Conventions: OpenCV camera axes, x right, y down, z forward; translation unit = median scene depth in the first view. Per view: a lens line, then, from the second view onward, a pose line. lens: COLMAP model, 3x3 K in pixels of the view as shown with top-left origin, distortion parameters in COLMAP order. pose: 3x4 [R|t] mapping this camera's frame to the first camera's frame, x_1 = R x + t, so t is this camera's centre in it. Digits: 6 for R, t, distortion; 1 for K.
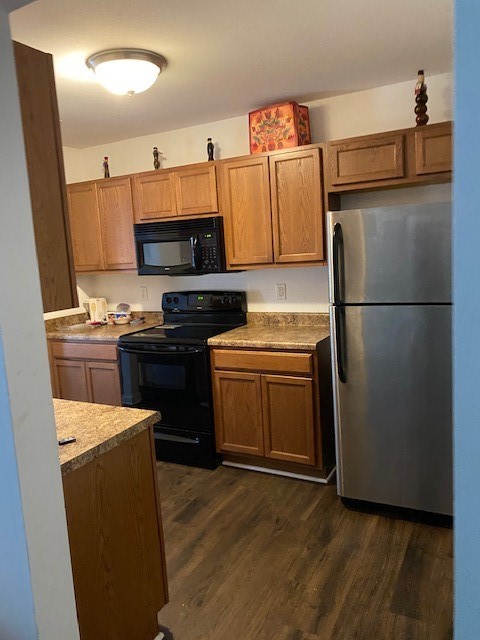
lens RADIAL K [[484.6, 0, 237.5], [0, 484.6, 320.8], [0, 0, 1]] dist [-0.010980, 0.011130]
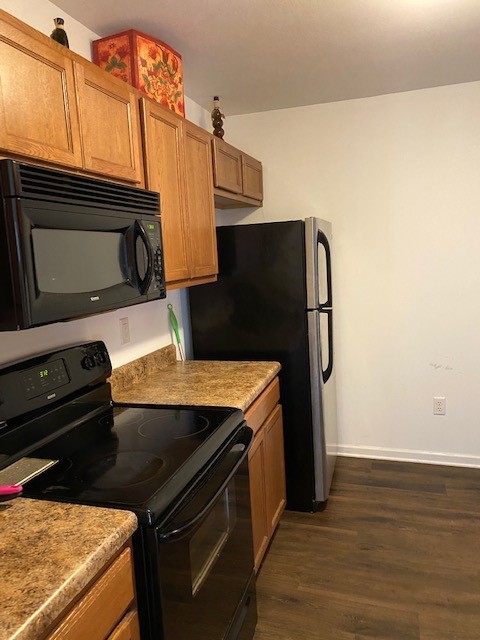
lens RADIAL K [[484.6, 0, 236.8], [0, 484.6, 320.2], [0, 0, 1]] dist [-0.010980, 0.011130]
pose [[-0.168846, -0.061930, 0.983695, -0.584504], [0.209265, 0.973018, 0.097177, -0.110108], [-0.963171, 0.222261, -0.151331, 1.012330]]
